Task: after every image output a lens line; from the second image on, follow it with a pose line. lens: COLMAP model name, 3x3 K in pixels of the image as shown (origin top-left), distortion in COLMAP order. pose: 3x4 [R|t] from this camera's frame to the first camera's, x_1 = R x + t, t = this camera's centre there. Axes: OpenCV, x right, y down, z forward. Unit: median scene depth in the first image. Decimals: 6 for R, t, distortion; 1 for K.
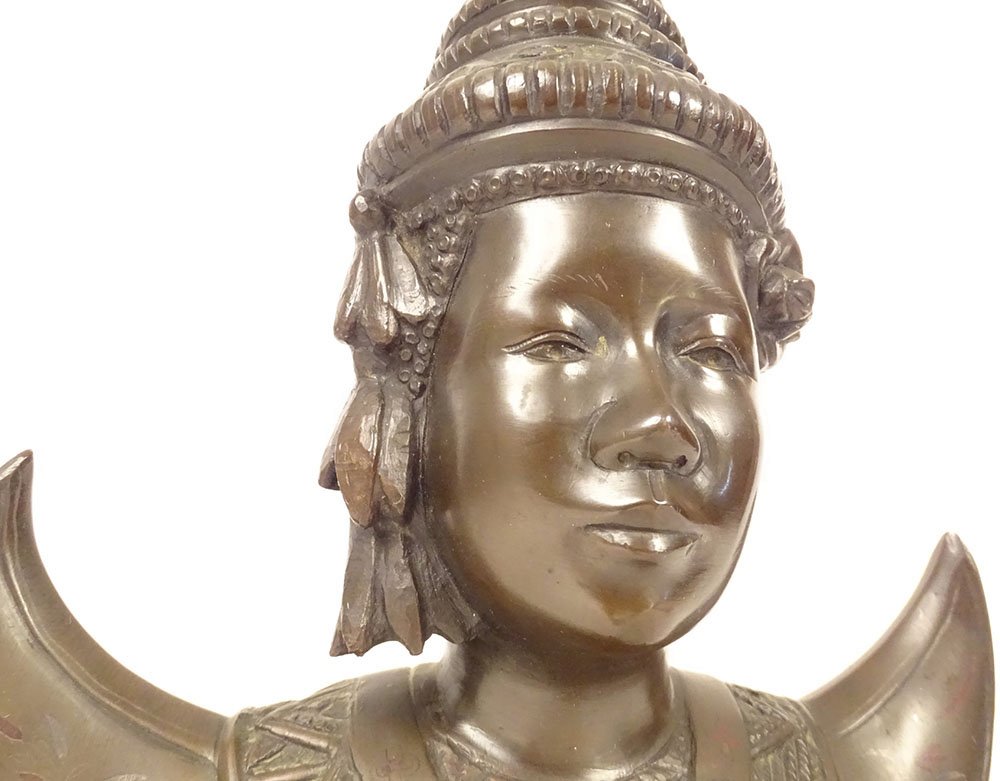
lens RADIAL K [[828.7, 0, 532.5], [0, 828.7, 386.5], [0, 0, 1]] dist [0.006839, 0.001372]
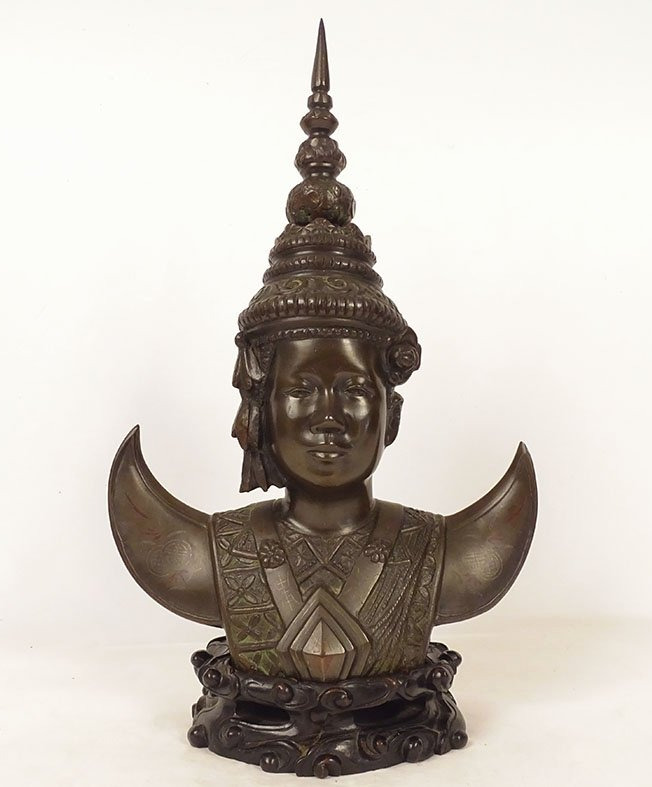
lens RADIAL K [[947.9, 0, 319.0], [0, 947.9, 398.0], [0, 0, 1]] dist [-0.056293, 0.000000]
pose [[0.969911, -0.026132, -0.242055, 0.843428], [0.065370, 0.985667, 0.155525, -0.507954], [0.234521, -0.166669, 0.957717, -2.081954]]
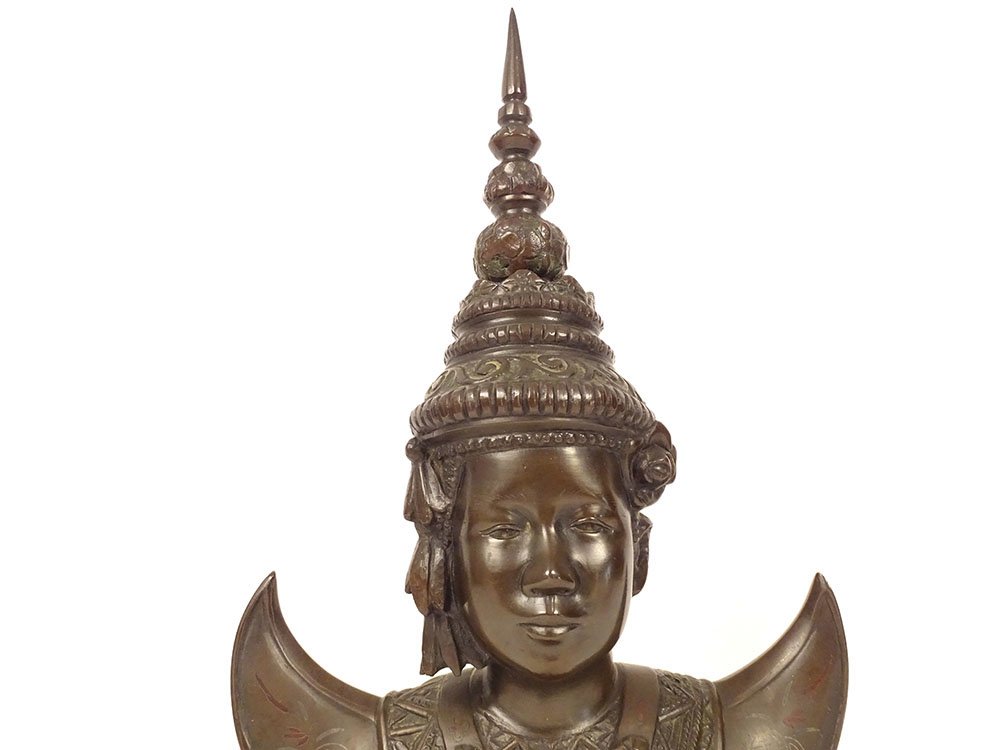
lens RADIAL K [[815.4, 0, 507.4], [0, 815.4, 373.2], [0, 0, 1]] dist [-0.001136, -0.002523]
pose [[0.966435, -0.083139, -0.243087, 0.493327], [0.104566, 0.991564, 0.076591, -0.519682], [0.234669, -0.099439, 0.966976, -0.778798]]
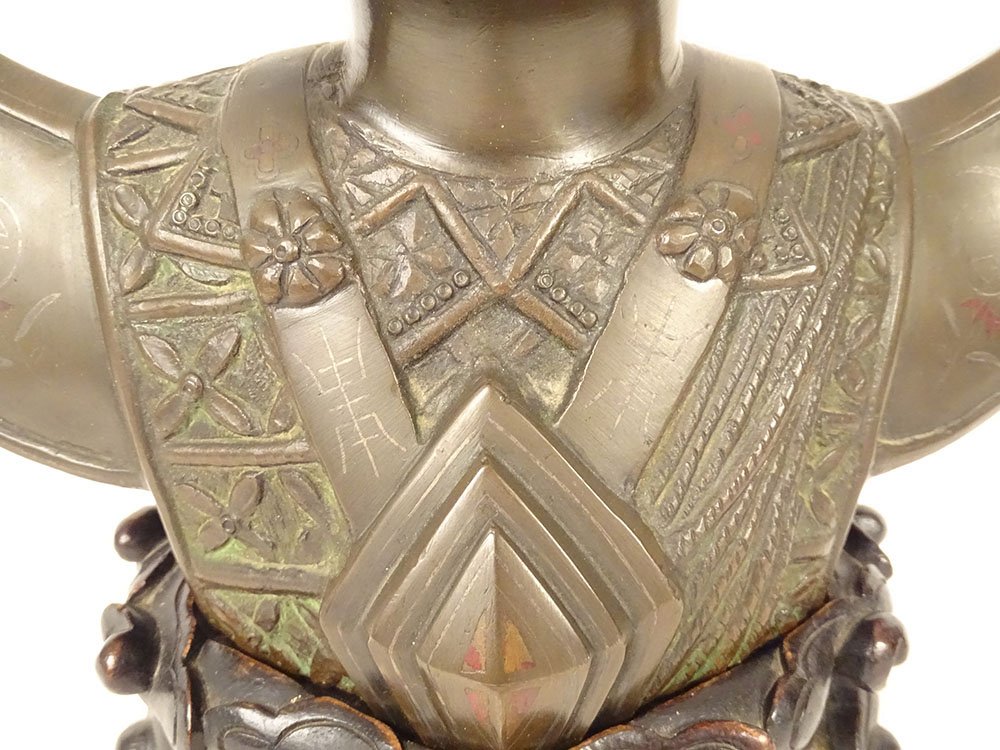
lens RADIAL K [[767.2, 0, 505.2], [0, 767.2, 374.9], [0, 0, 1]] dist [-0.000156, 0.001135]
pose [[0.976079, 0.066274, -0.207069, 0.205391], [0.059877, 0.833638, 0.549056, 0.255221], [0.209009, -0.548320, 0.809728, 0.356717]]
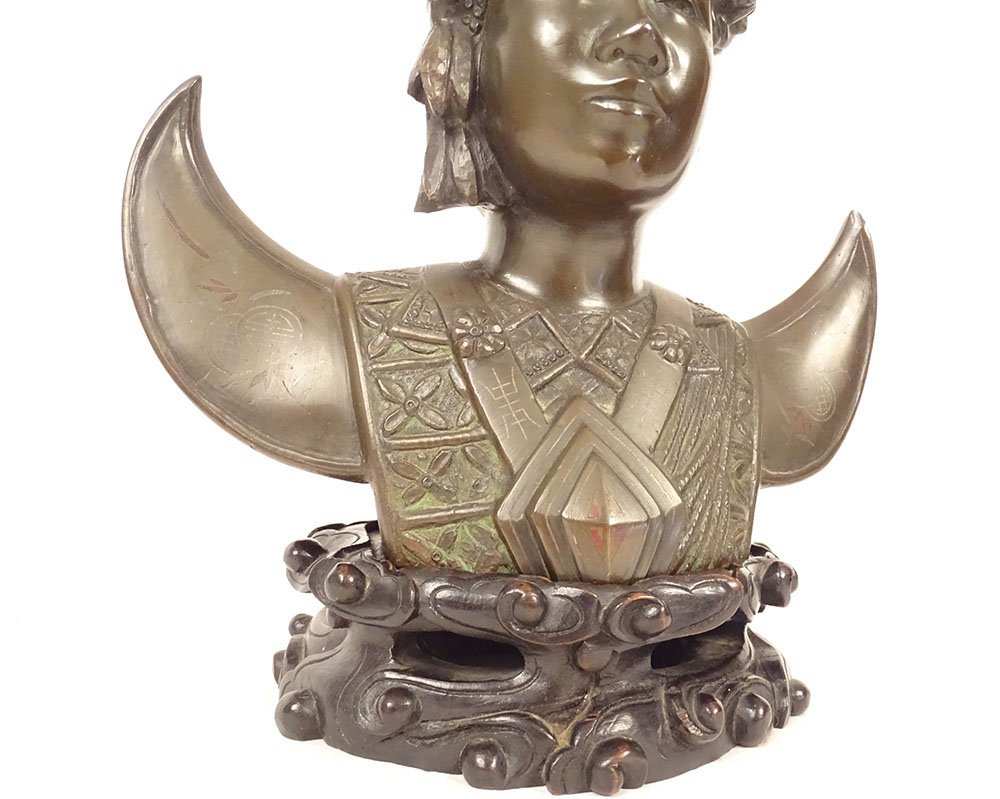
lens RADIAL K [[832.6, 0, 535.9], [0, 832.6, 387.5], [0, 0, 1]] dist [-0.015029, -0.000951]
pose [[0.999416, 0.023798, 0.024503, -0.053616], [-0.026780, 0.991203, 0.129615, 0.425871], [-0.021203, -0.130196, 0.991262, -0.510114]]
